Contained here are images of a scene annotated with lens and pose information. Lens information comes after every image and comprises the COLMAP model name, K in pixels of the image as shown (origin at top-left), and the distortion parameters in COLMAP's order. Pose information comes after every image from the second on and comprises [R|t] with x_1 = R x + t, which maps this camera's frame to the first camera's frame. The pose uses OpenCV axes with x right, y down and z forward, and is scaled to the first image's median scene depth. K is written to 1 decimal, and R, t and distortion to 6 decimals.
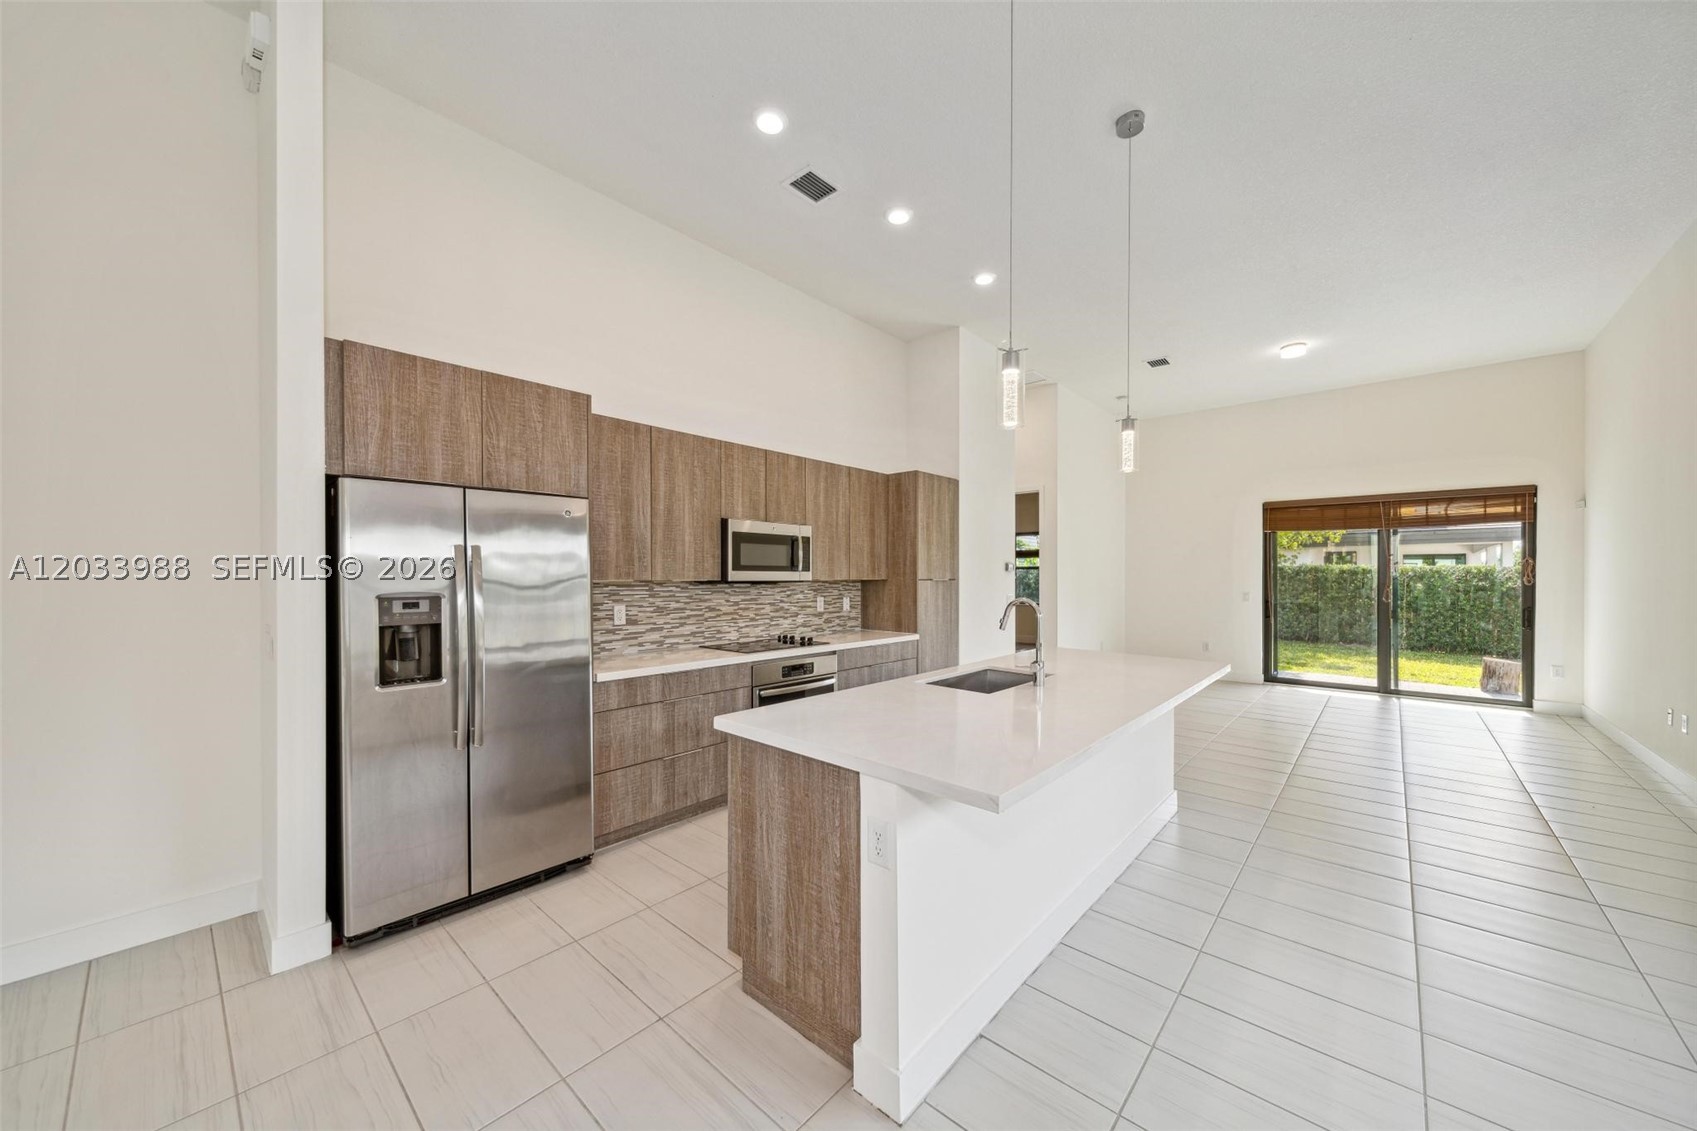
lens RADIAL K [[601.4, 0, 854.1], [0, 601.4, 573.3], [0, 0, 1]] dist [0.016357, -0.006389]
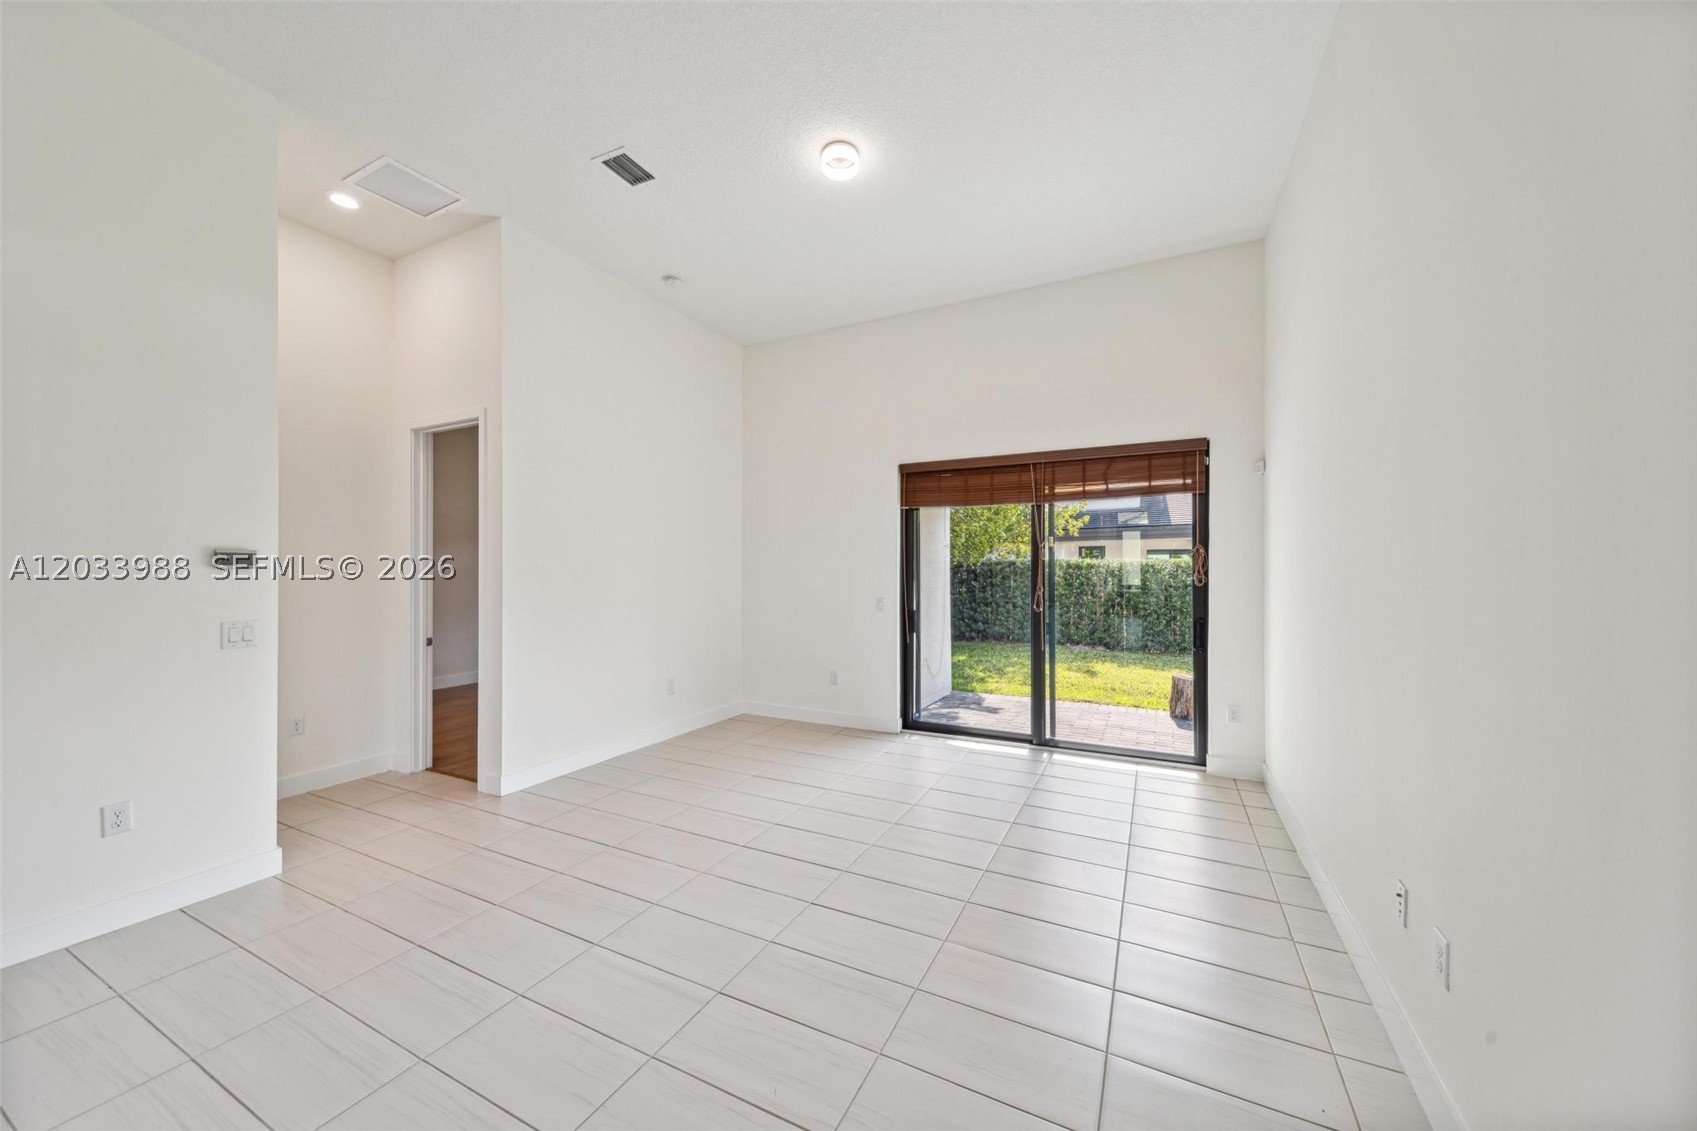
lens RADIAL K [[604.5, 0, 848.5], [0, 604.5, 565.5], [0, 0, 1]] dist [0.011071, -0.000046]
pose [[0.967832, -0.003152, 0.251577, 0.699038], [0.004553, 0.999977, -0.004990, -0.001993], [-0.251556, 0.005975, 0.967824, 0.552937]]
